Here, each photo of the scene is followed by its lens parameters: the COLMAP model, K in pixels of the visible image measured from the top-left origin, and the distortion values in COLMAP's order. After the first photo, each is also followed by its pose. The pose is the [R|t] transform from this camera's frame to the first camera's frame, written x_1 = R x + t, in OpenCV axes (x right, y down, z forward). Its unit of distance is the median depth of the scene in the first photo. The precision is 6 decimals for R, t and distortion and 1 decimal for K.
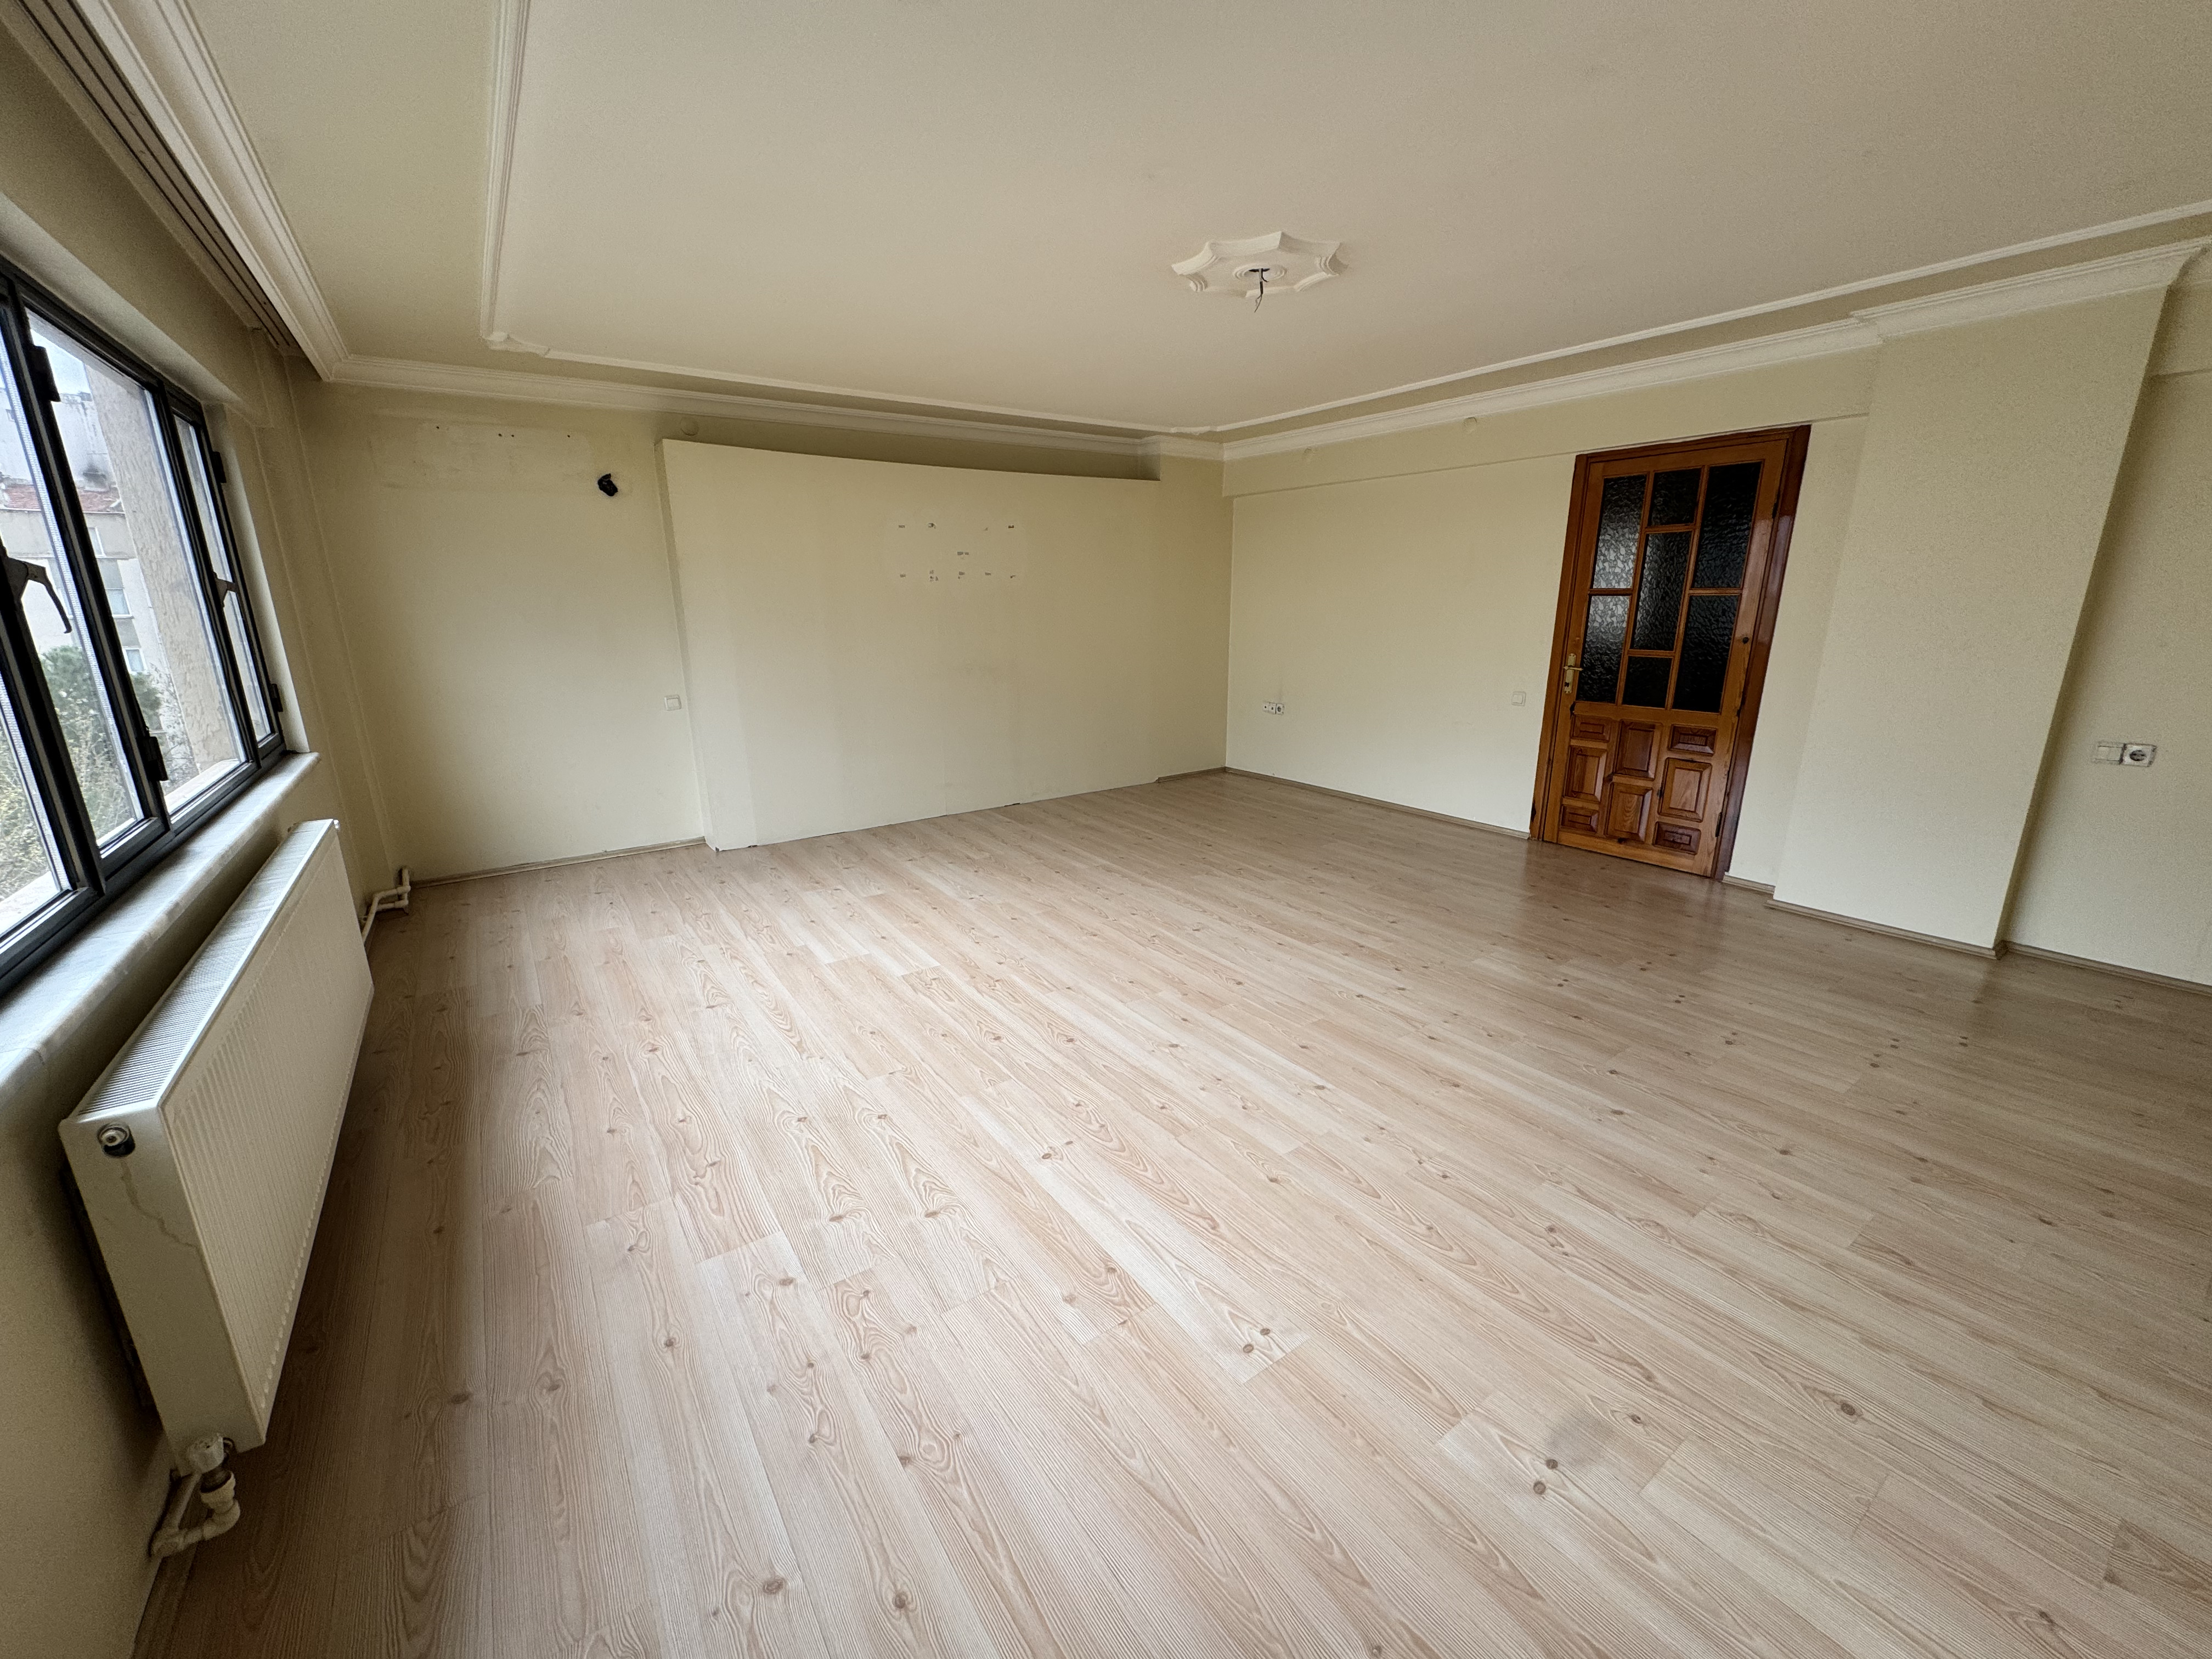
lens RADIAL K [[880.7, 0, 1103.5], [0, 880.7, 828.3], [0, 0, 1]] dist [-0.003506, -0.000159]
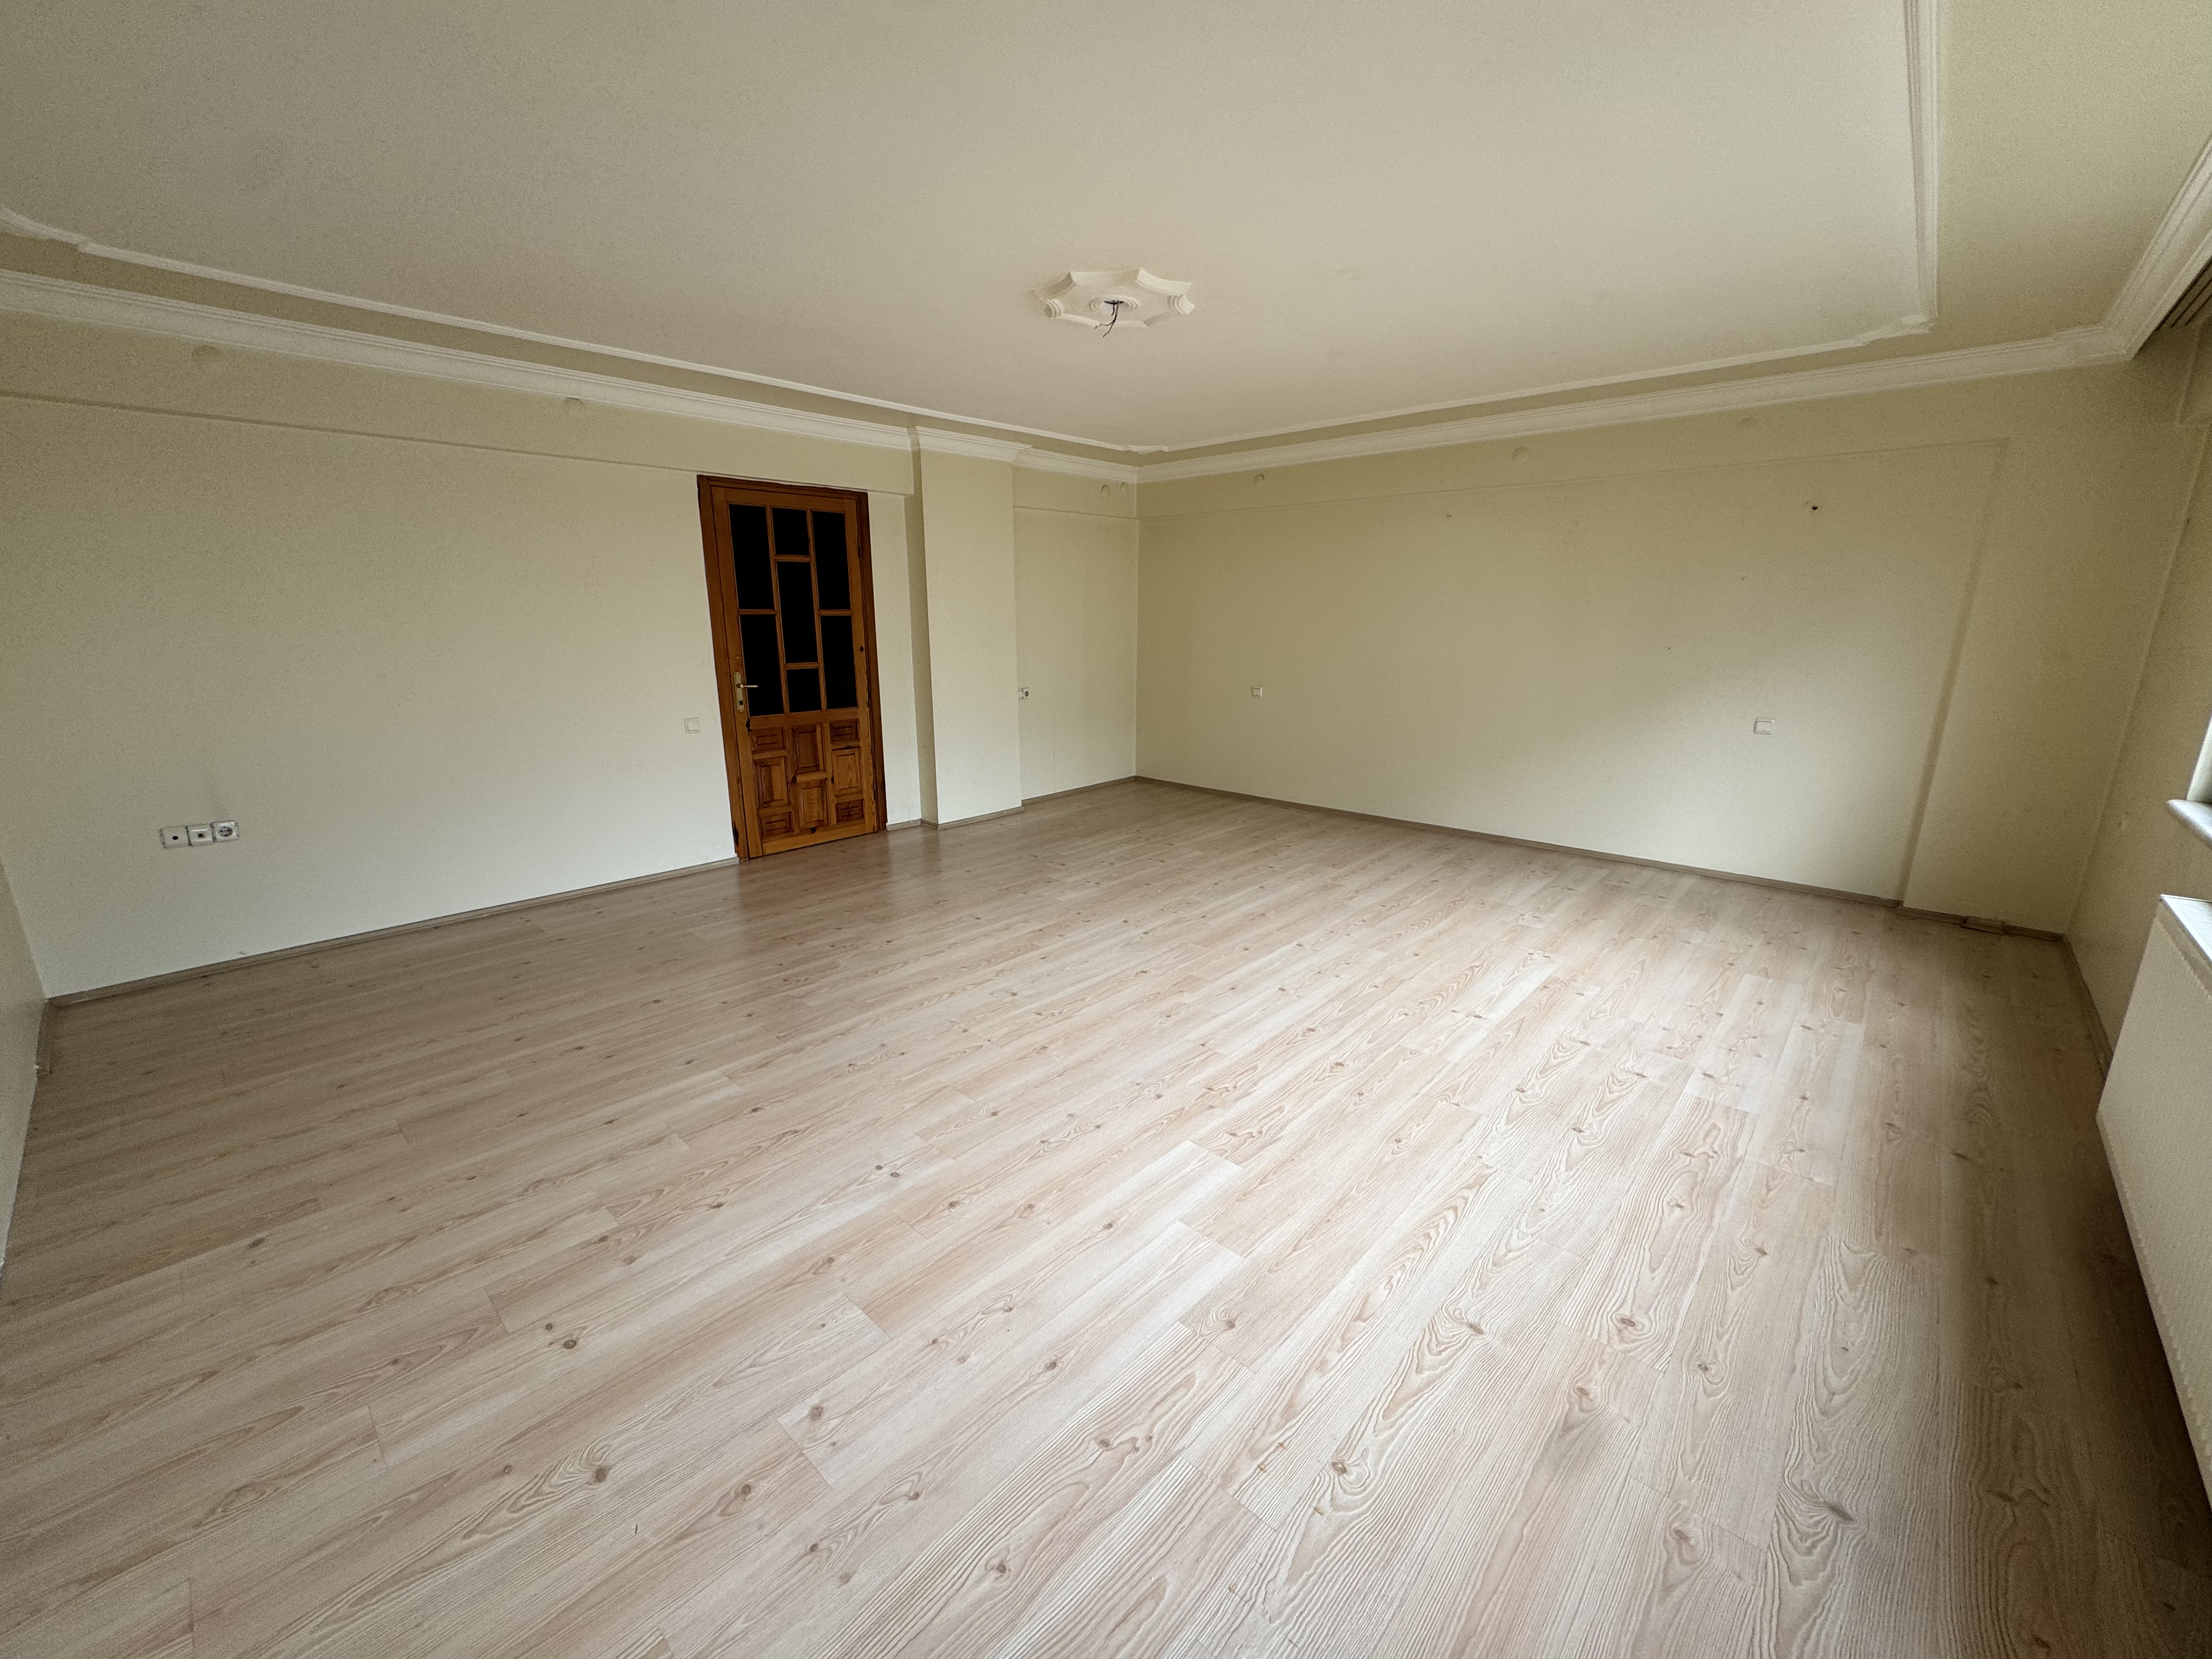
lens RADIAL K [[880.7, 0, 1103.9], [0, 880.7, 825.2], [0, 0, 1]] dist [-0.003506, -0.000159]
pose [[-0.211454, -0.221363, 0.951990, -0.768221], [0.255403, 0.927658, 0.272434, -0.276401], [-0.943428, 0.300748, -0.139621, 1.077741]]
